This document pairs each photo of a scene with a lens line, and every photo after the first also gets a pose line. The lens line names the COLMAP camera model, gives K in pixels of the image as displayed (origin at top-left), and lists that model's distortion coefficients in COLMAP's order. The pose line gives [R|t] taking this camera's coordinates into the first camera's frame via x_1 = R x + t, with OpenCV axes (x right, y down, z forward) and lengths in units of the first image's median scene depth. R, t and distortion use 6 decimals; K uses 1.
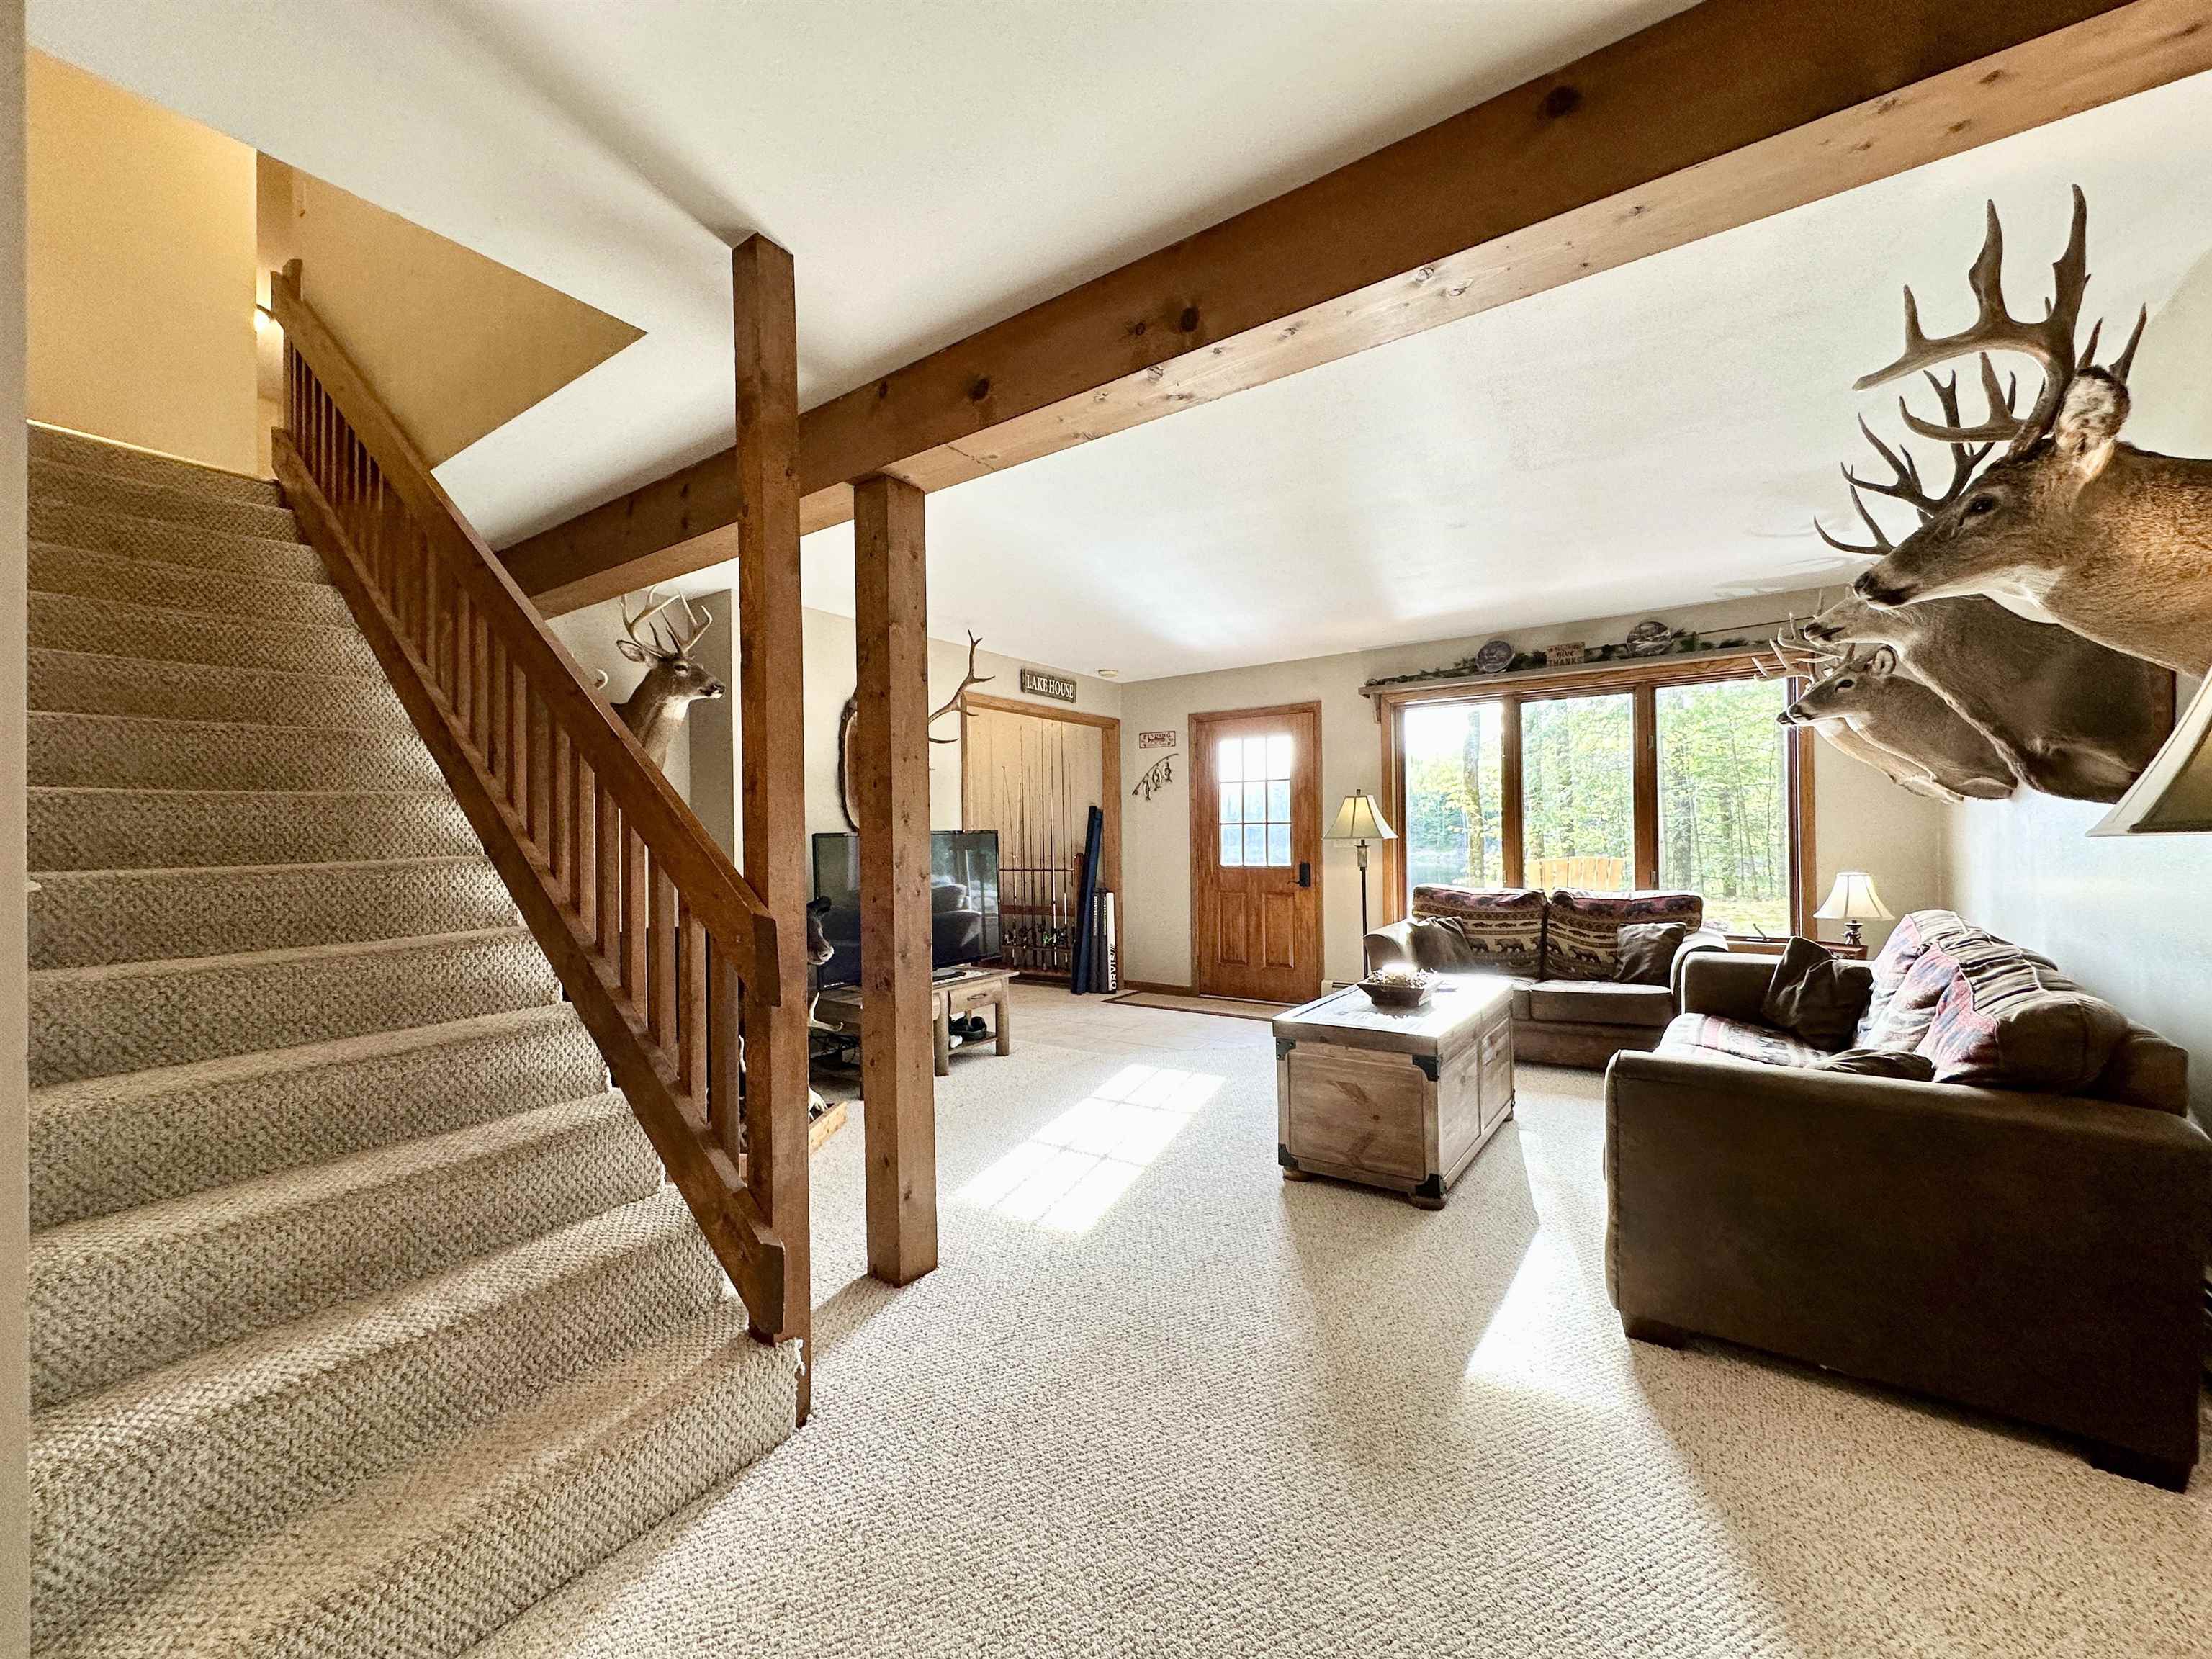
lens RADIAL K [[878.4, 0, 1124.6], [0, 878.4, 832.5], [0, 0, 1]] dist [-0.003942, 0.000318]
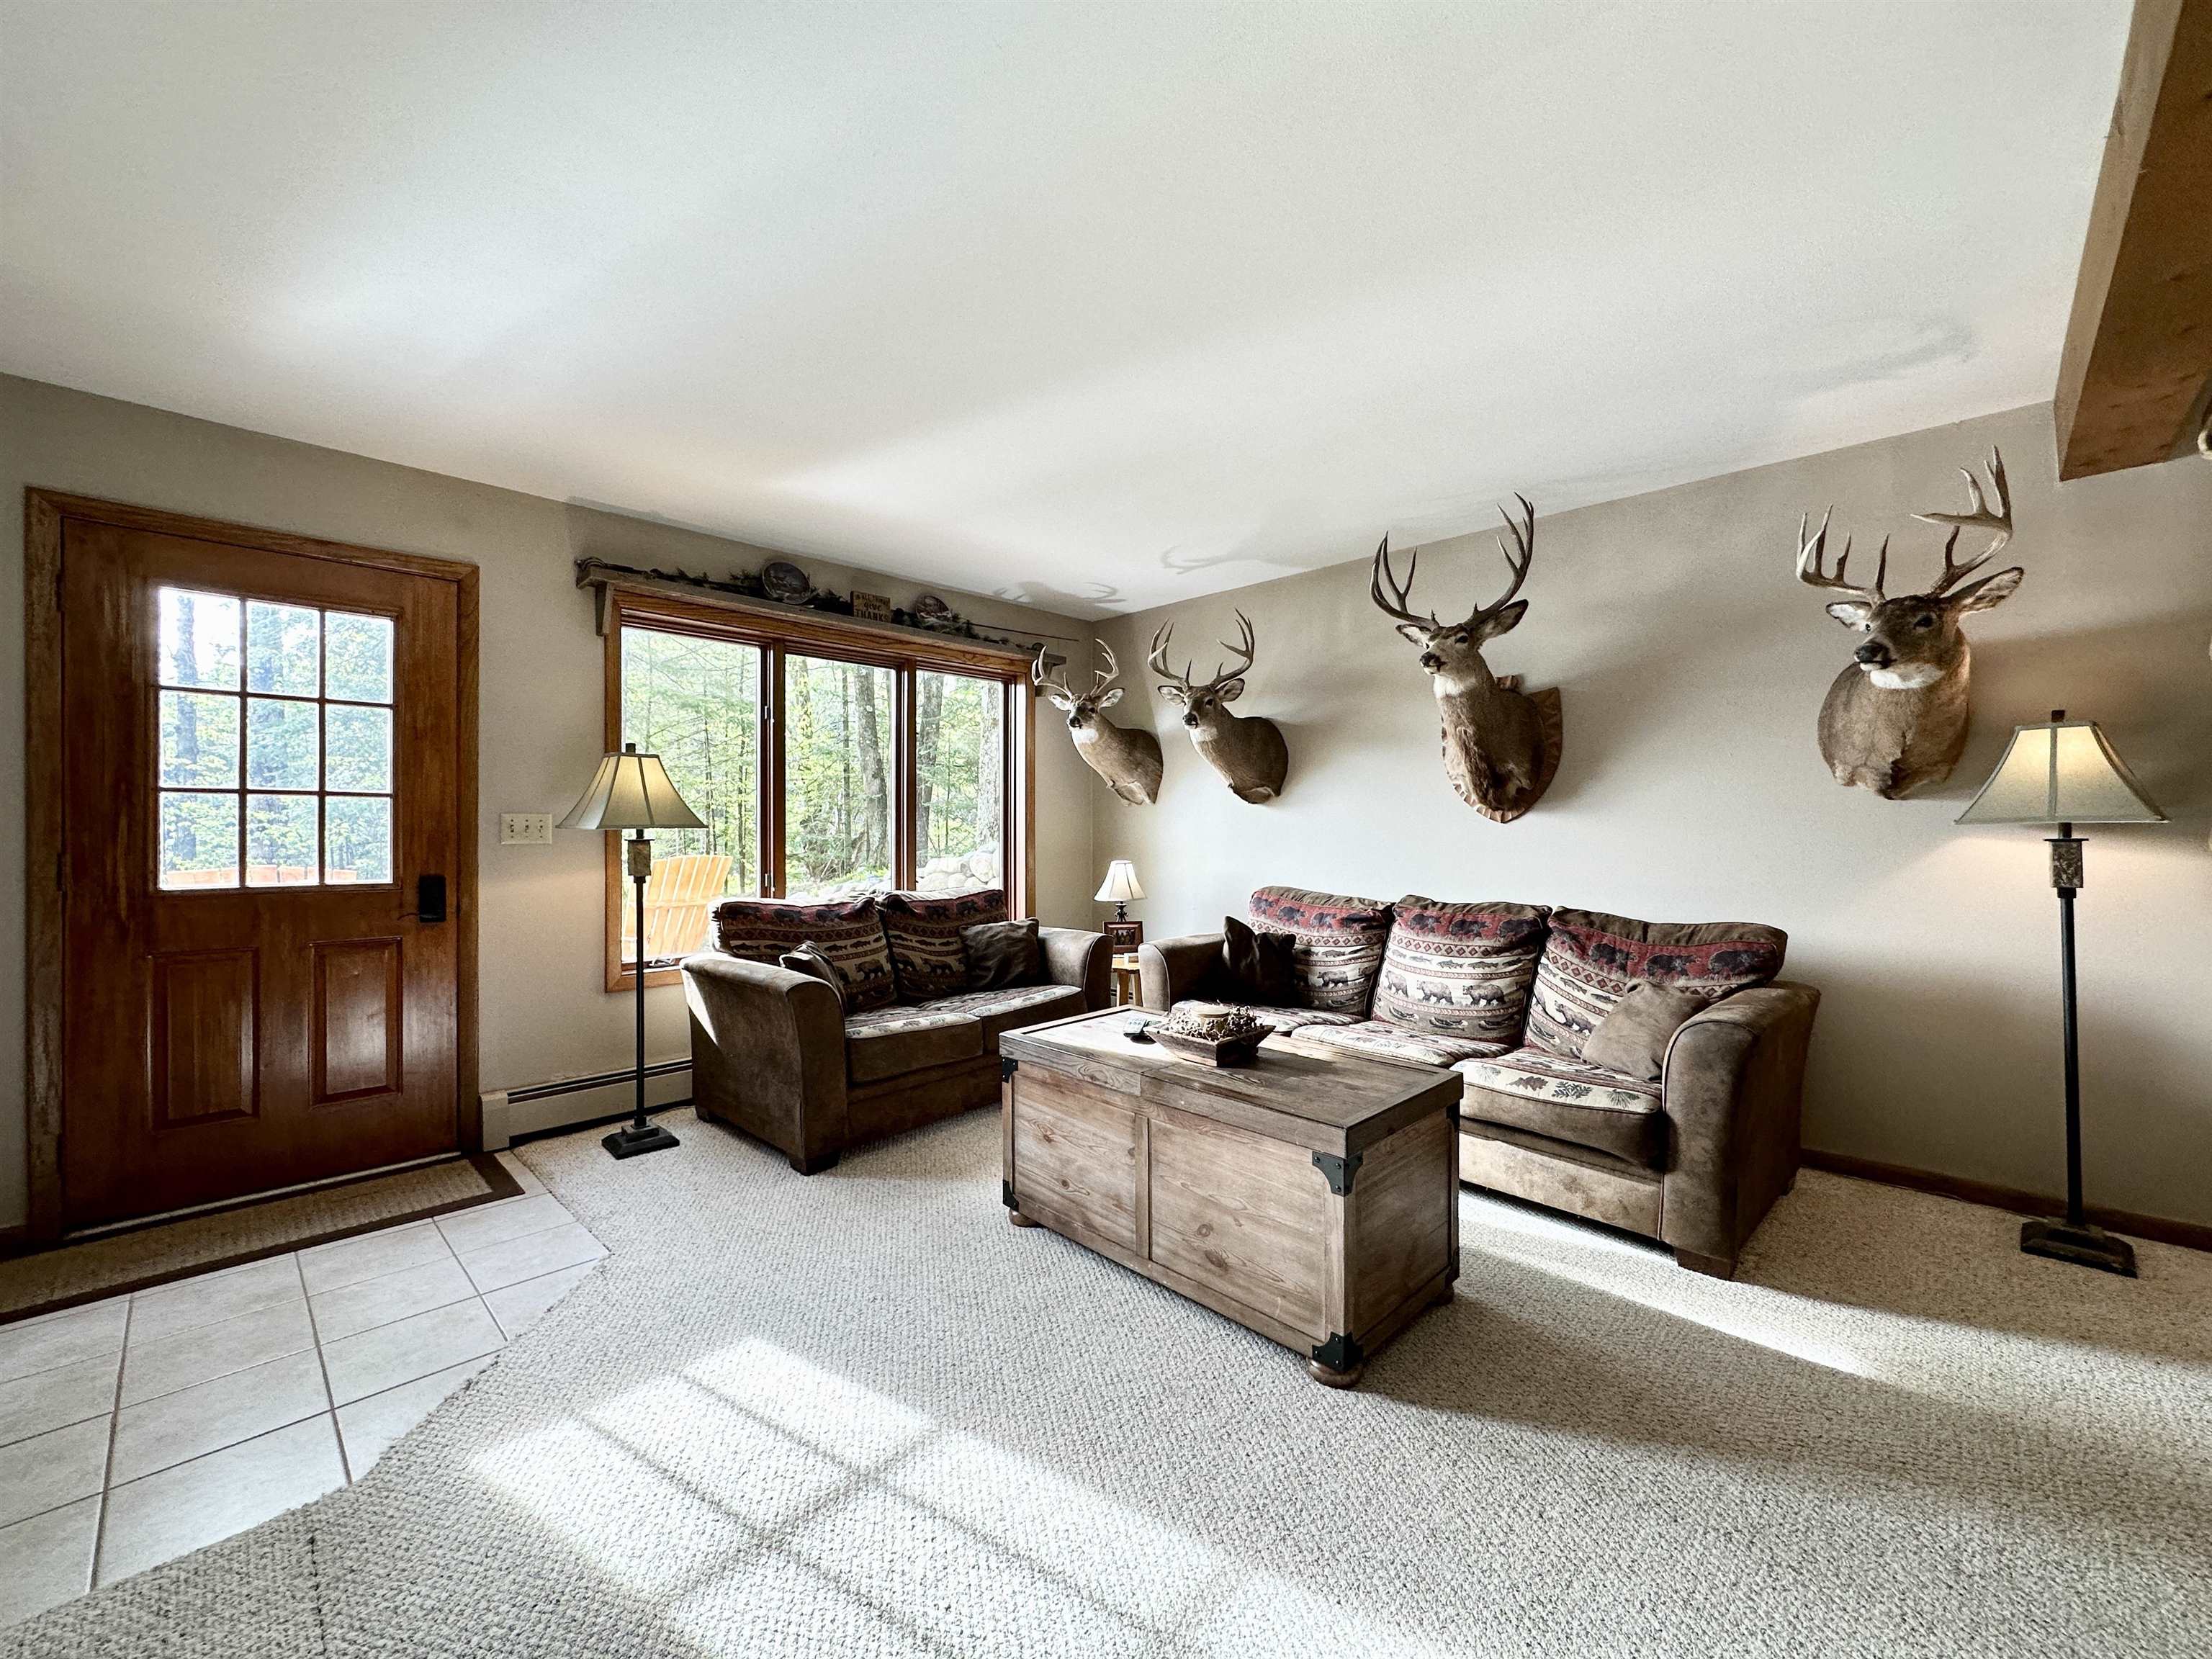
lens RADIAL K [[878.4, 0, 1113.0], [0, 878.4, 834.1], [0, 0, 1]] dist [-0.003942, 0.000318]
pose [[0.193711, 0.004835, 0.981047, -0.267164], [-0.011461, 0.999931, -0.002665, 0.009967], [-0.980992, -0.010728, 0.193753, 0.632300]]
